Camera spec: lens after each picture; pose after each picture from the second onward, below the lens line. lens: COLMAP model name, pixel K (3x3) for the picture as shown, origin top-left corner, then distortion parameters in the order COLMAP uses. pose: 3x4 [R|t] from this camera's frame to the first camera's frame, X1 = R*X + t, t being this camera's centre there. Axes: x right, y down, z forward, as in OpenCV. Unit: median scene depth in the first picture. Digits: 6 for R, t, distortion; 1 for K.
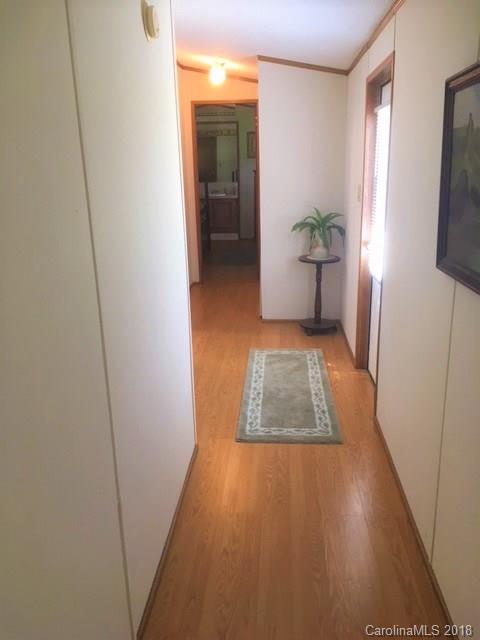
lens RADIAL K [[543.3, 0, 240.9], [0, 543.3, 323.2], [0, 0, 1]] dist [0.043335, -0.049295]
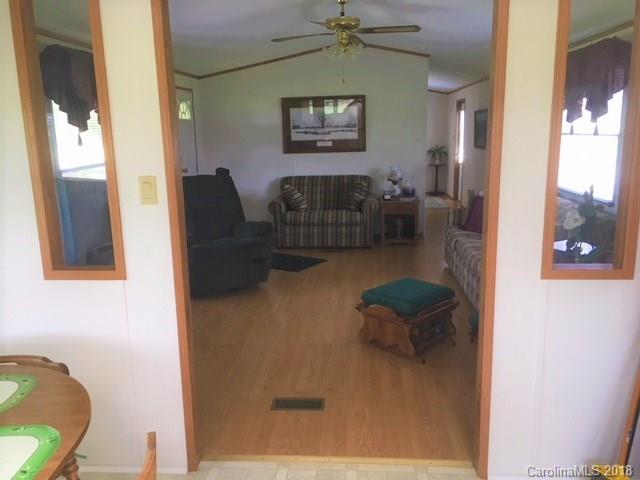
lens RADIAL K [[543.3, 0, 318.5], [0, 543.3, 241.4], [0, 0, 1]] dist [0.043335, -0.049295]
pose [[0.999981, 0.001828, -0.005948, -0.391727], [-0.002292, 0.996871, -0.079009, 0.438879], [0.005785, 0.079021, 0.996856, -1.489195]]
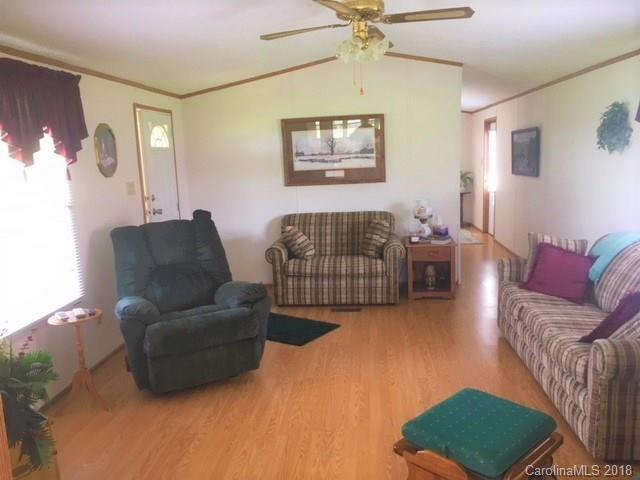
lens RADIAL K [[543.3, 0, 320.4], [0, 543.3, 235.7], [0, 0, 1]] dist [0.043335, -0.049295]
pose [[0.999708, -0.013994, -0.019704, -0.395017], [0.011278, 0.991214, -0.131788, 0.344994], [0.021375, 0.131527, 0.991082, -1.191404]]
